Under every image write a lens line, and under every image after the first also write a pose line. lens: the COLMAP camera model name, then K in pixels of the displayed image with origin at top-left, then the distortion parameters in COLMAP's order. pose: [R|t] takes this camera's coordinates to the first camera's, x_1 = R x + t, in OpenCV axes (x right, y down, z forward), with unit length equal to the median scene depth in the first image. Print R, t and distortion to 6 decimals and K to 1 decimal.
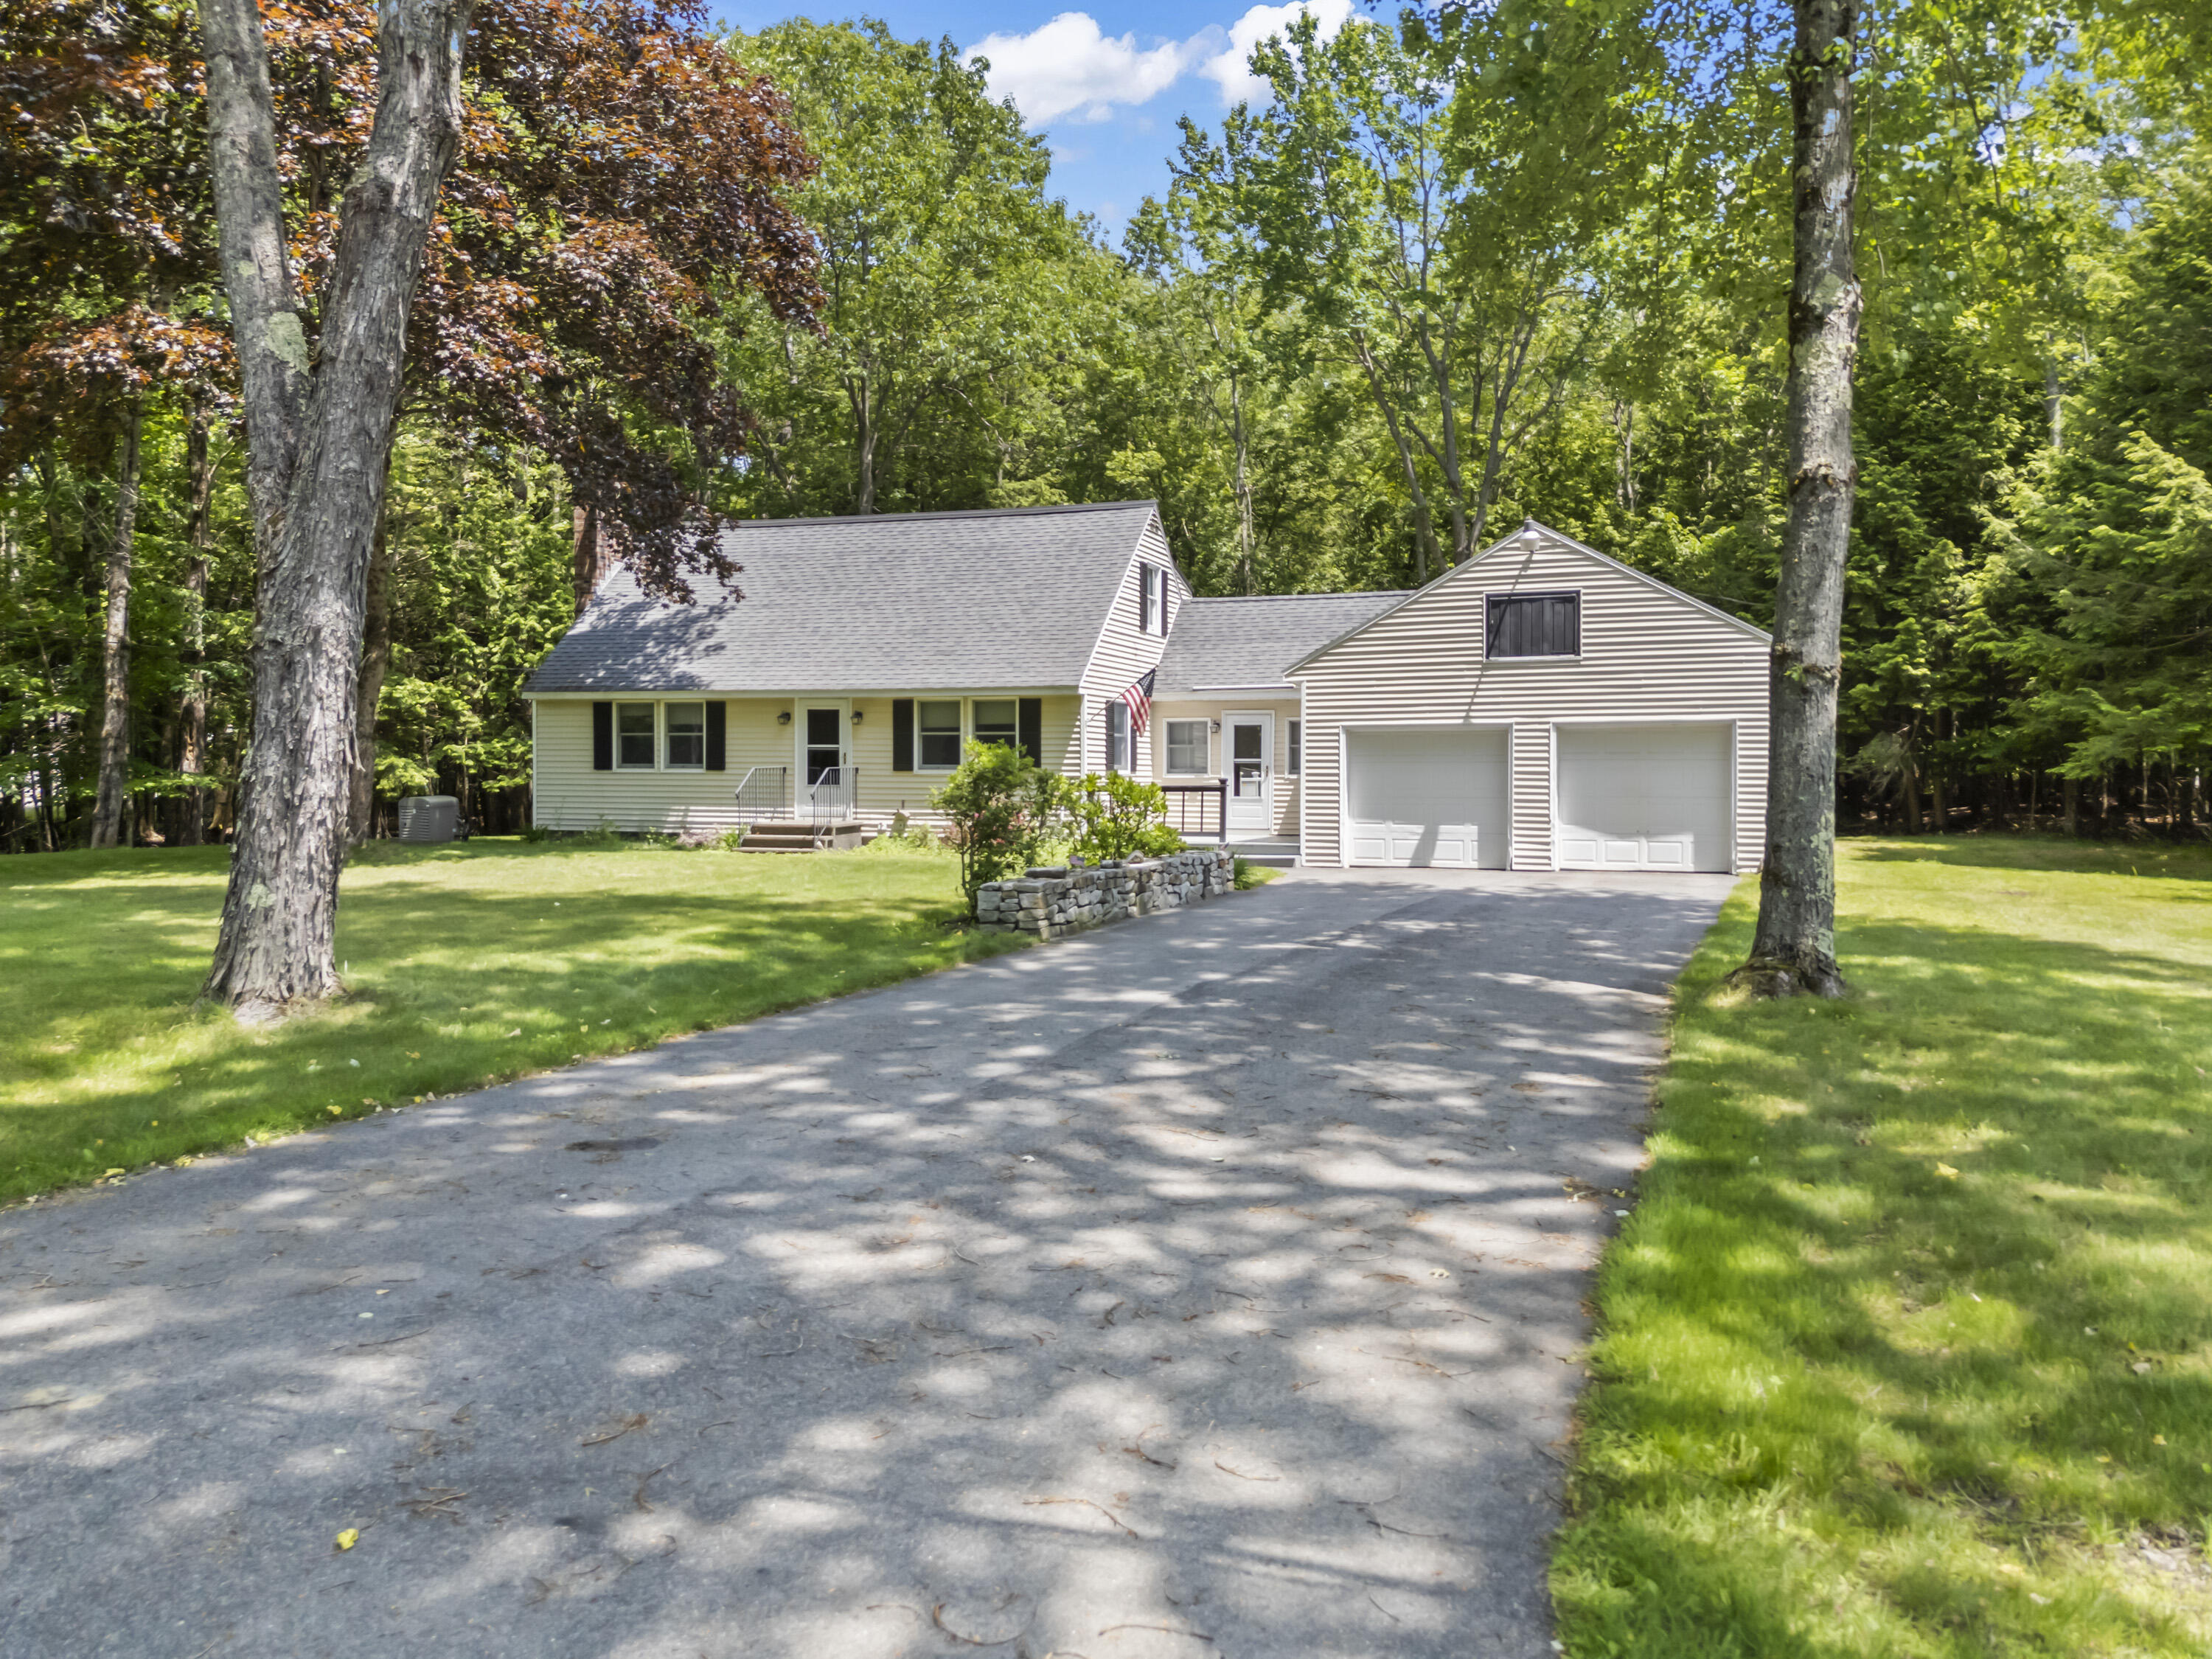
lens RADIAL K [[1548.9, 0, 1113.9], [0, 1548.9, 798.9], [0, 0, 1]] dist [0.405434, -0.000087]
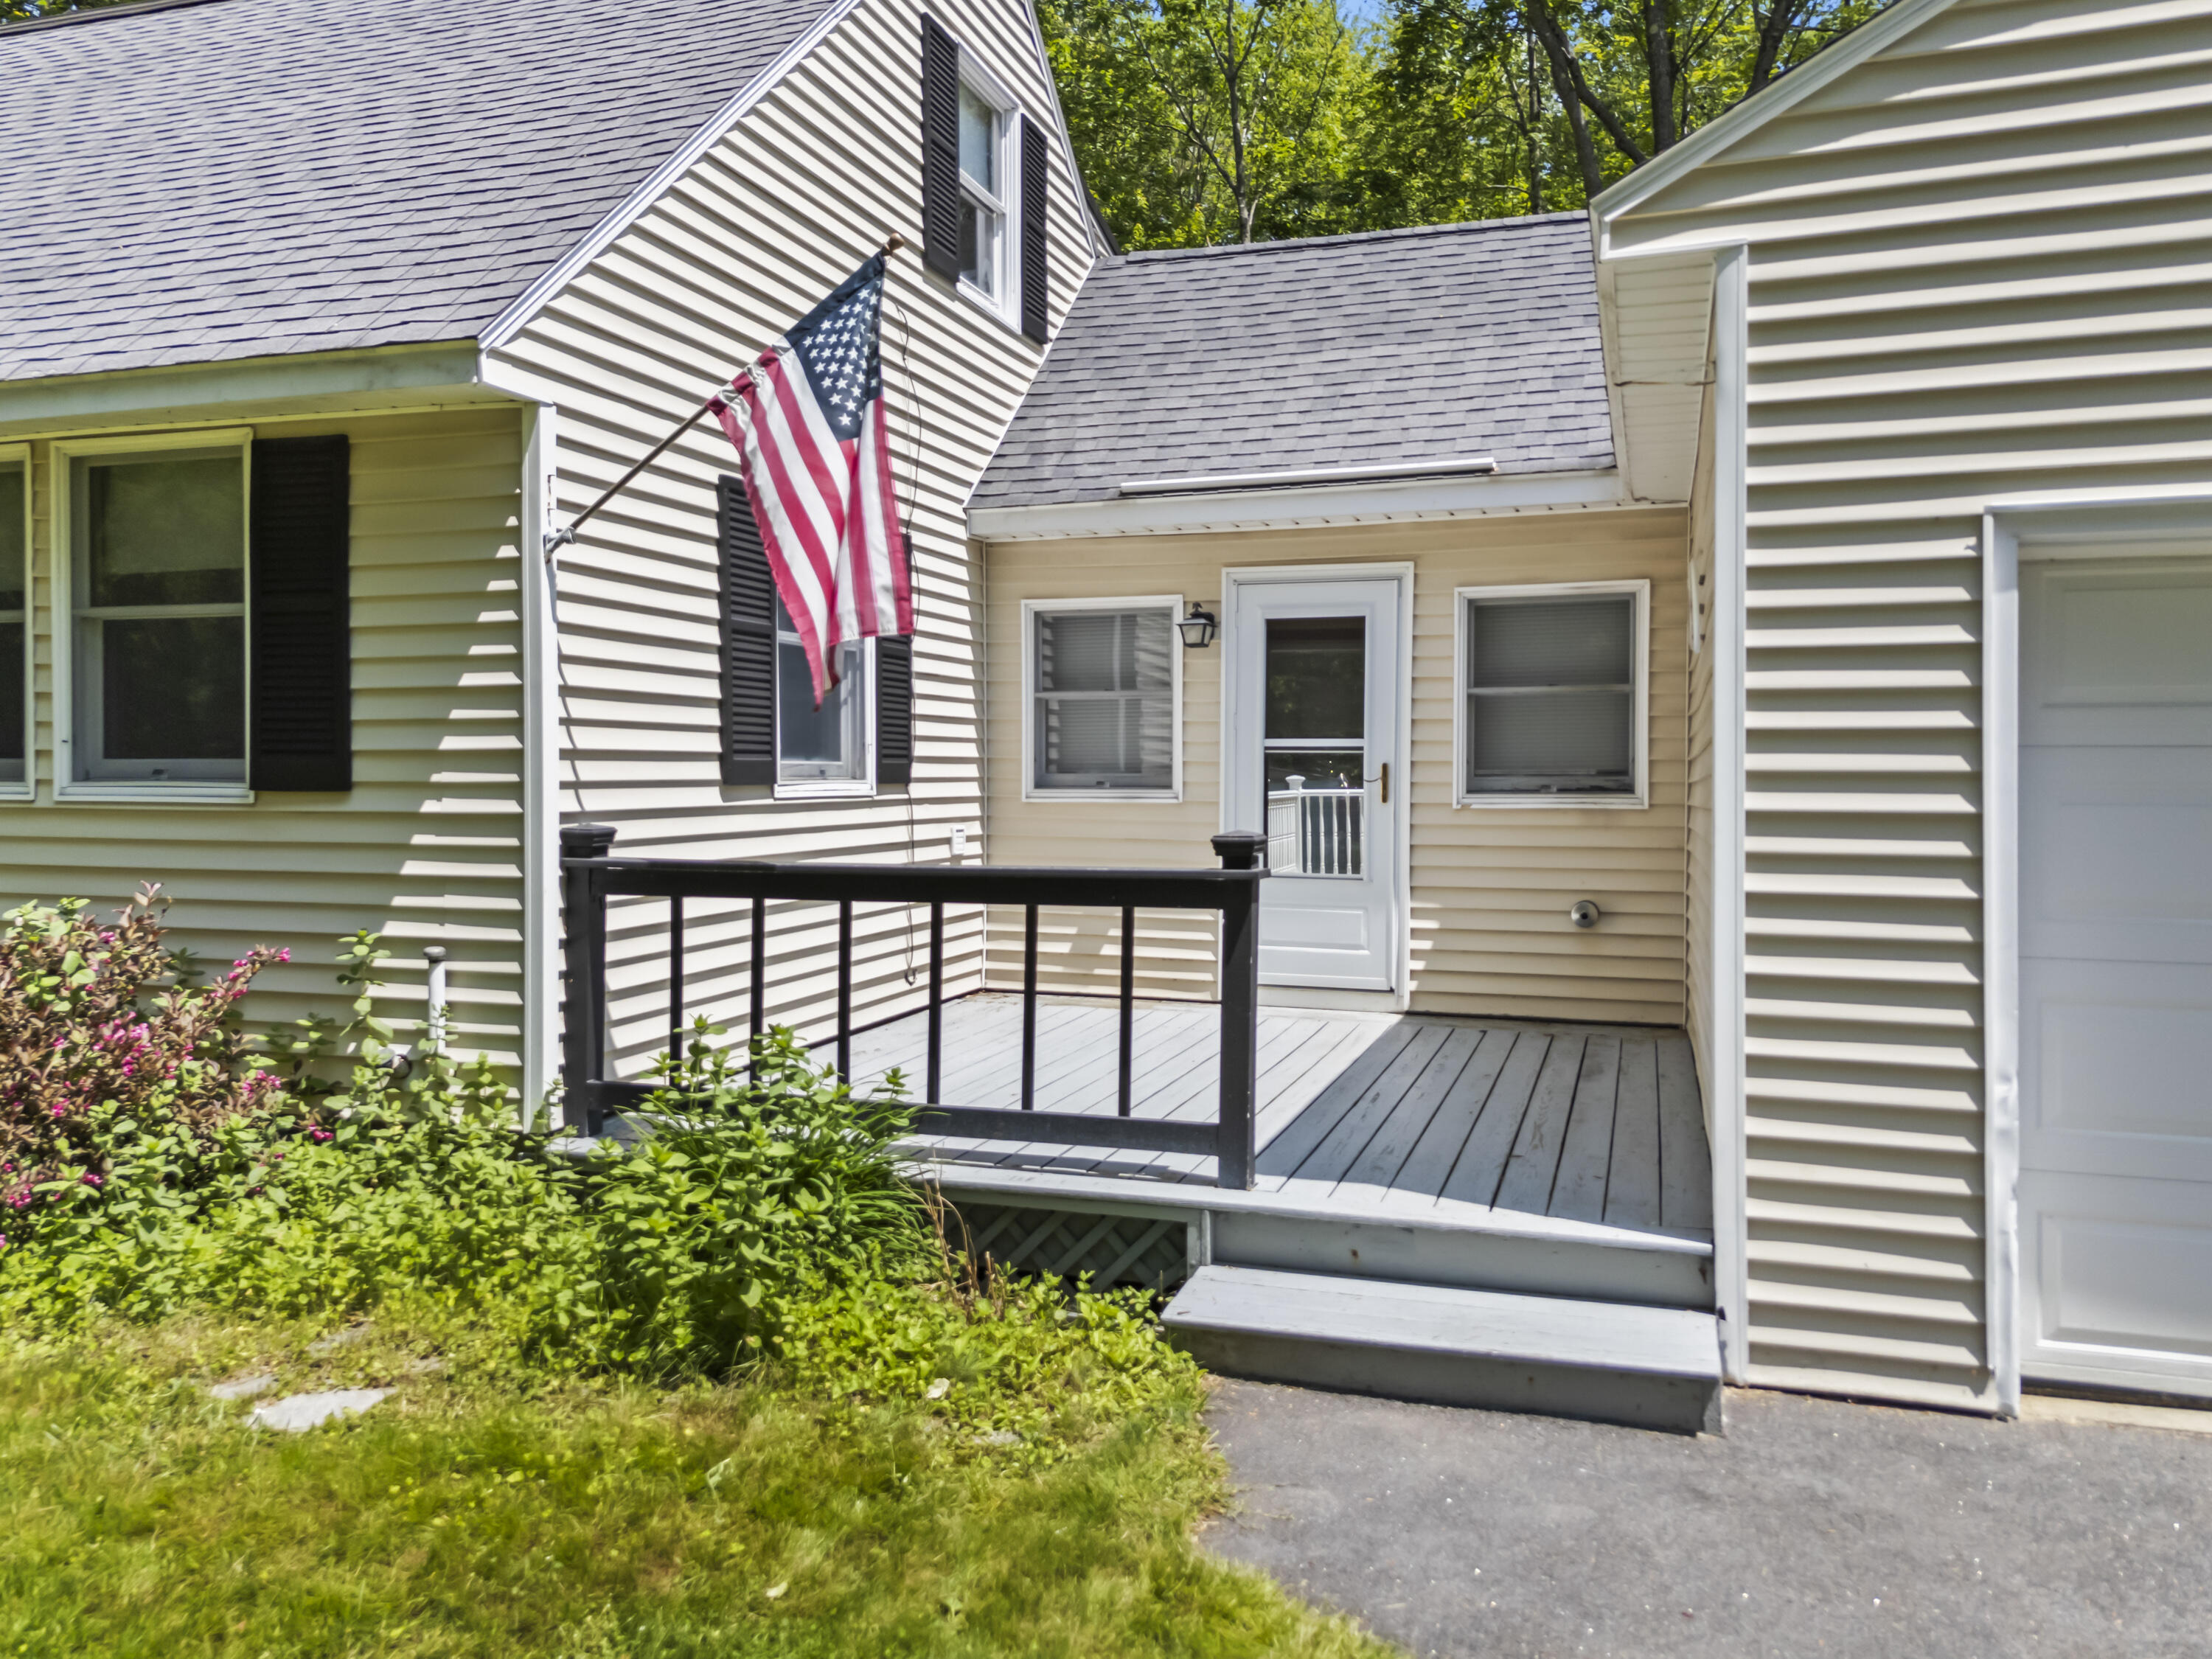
lens RADIAL K [[1564.0, 0, 1117.0], [0, 1564.0, 786.8], [0, 0, 1]] dist [0.075014, 0.000450]
pose [[0.999955, 0.000386, 0.009498, 0.050262], [-0.000341, 0.999989, -0.004728, -0.016711], [-0.009499, 0.004724, 0.999944, 0.756358]]
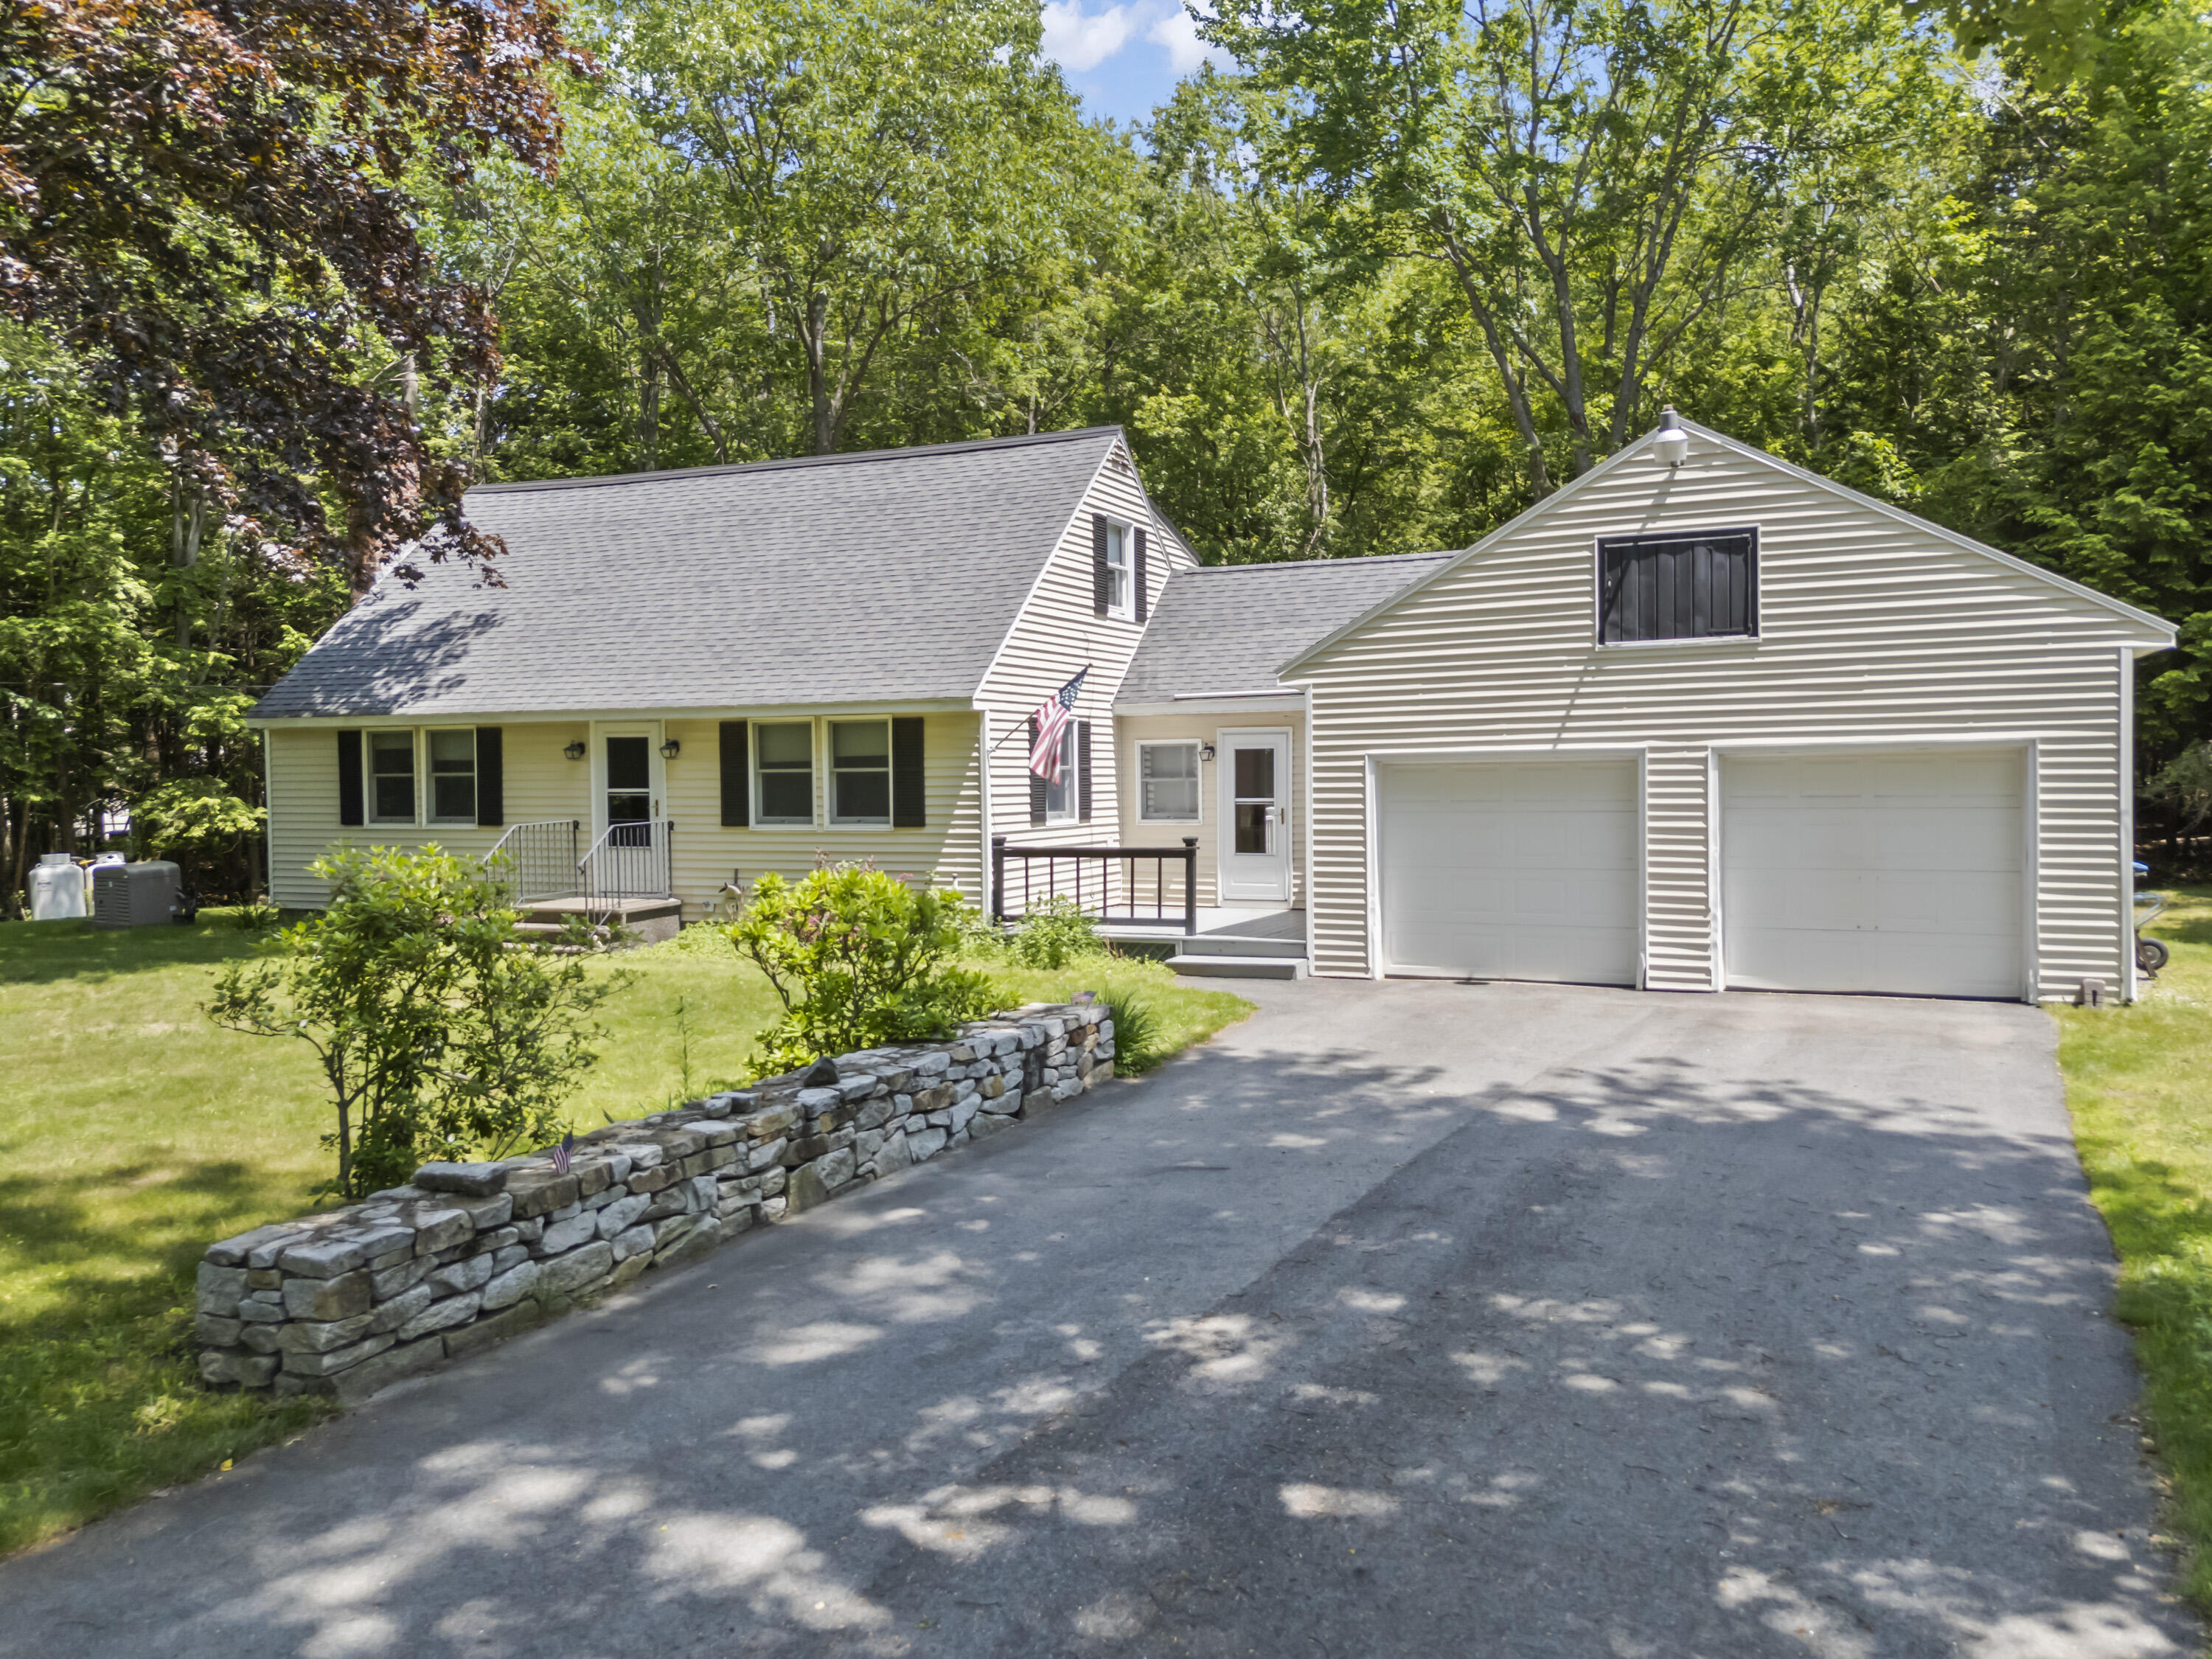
lens RADIAL K [[1576.6, 0, 1106.0], [0, 1576.6, 829.5], [0, 0, 1]] dist [0.225540, 0.001201]
pose [[0.995760, -0.010833, -0.091353, 0.088625], [0.012448, 0.999776, 0.017131, -0.026153], [0.091147, -0.018195, 0.995671, 0.316594]]
